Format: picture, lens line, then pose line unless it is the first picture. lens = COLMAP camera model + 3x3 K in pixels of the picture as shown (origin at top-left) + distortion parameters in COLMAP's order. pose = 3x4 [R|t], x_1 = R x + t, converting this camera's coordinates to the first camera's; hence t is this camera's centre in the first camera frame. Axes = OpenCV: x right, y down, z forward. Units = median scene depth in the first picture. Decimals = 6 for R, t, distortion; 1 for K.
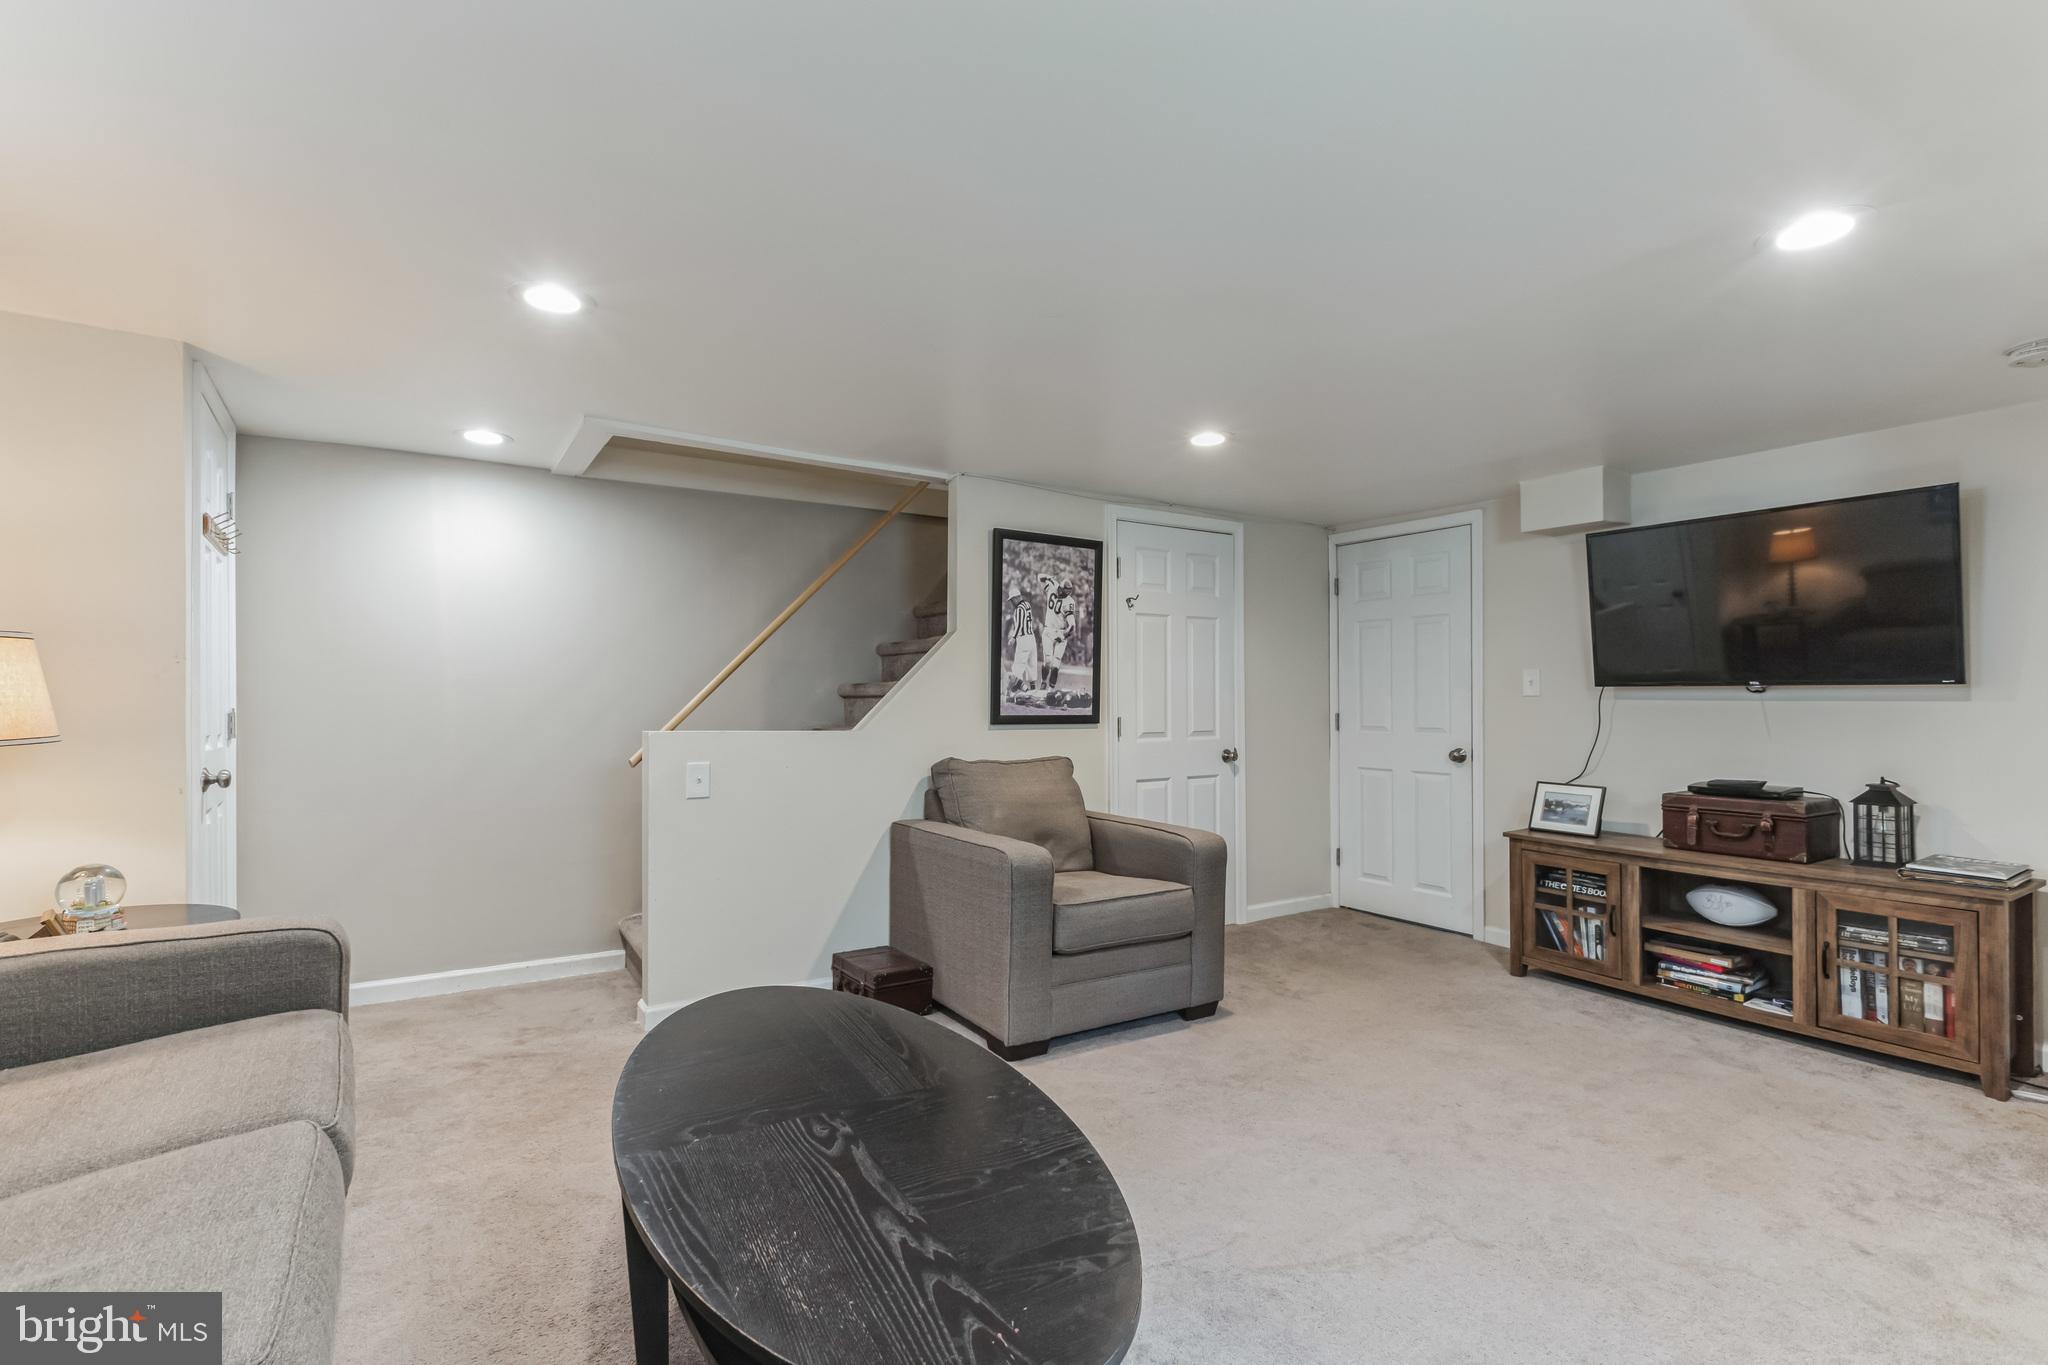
lens RADIAL K [[933.6, 0, 1014.4], [0, 933.6, 684.7], [0, 0, 1]] dist [0.001260, 0.000029]
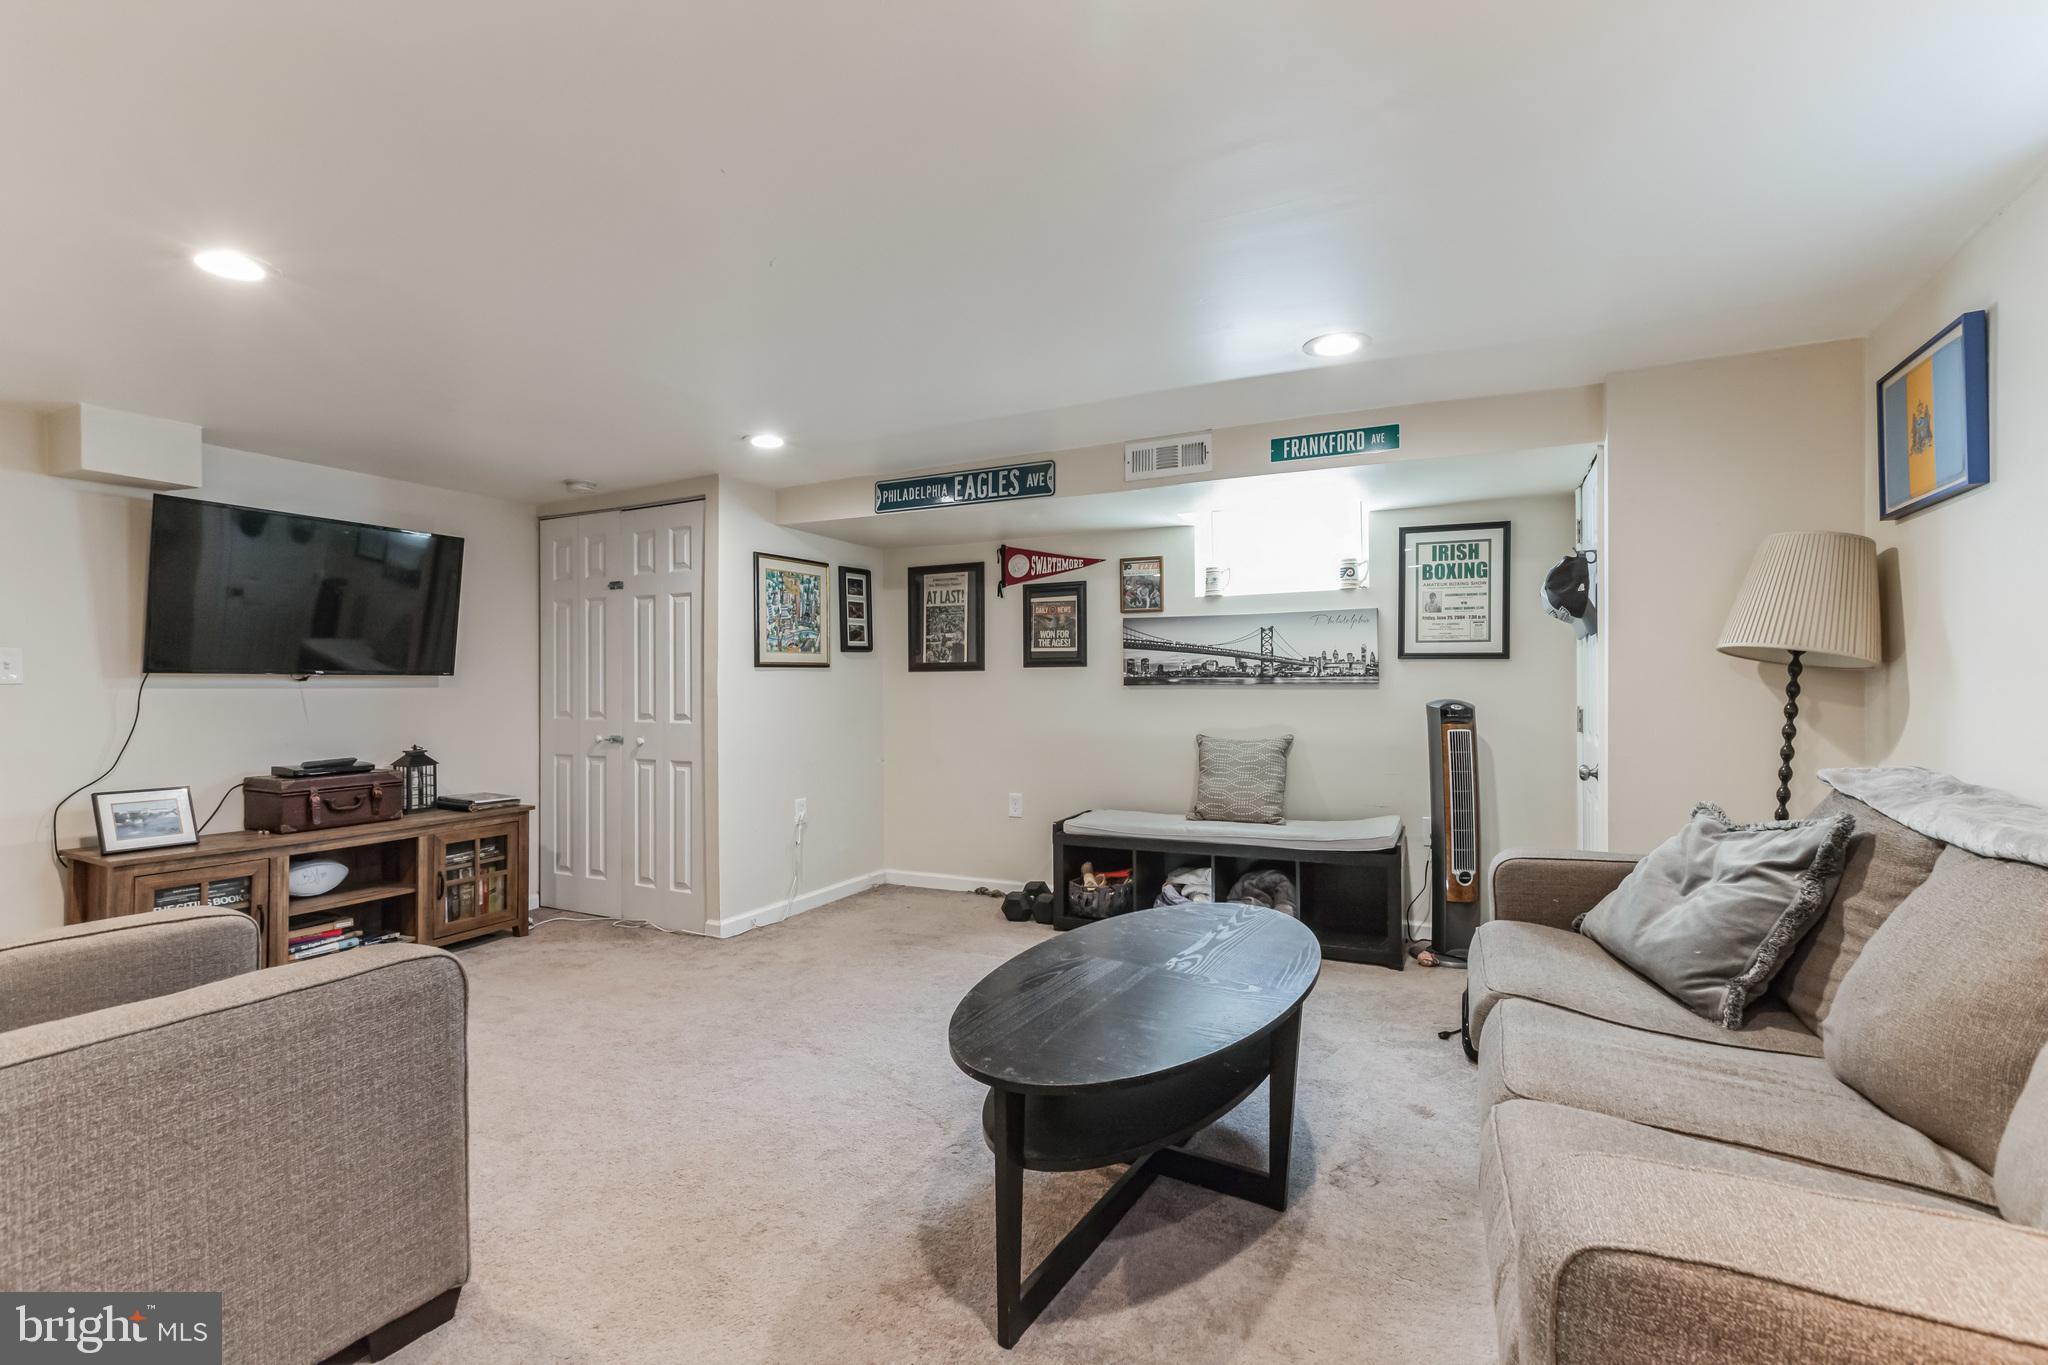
lens RADIAL K [[933.6, 0, 1014.4], [0, 933.6, 684.7], [0, 0, 1]] dist [0.001260, 0.000029]
pose [[-0.518812, 0.003776, 0.854880, -0.611057], [-0.006000, 0.999950, -0.008059, 0.018103], [-0.854867, -0.009310, -0.518763, 0.912302]]
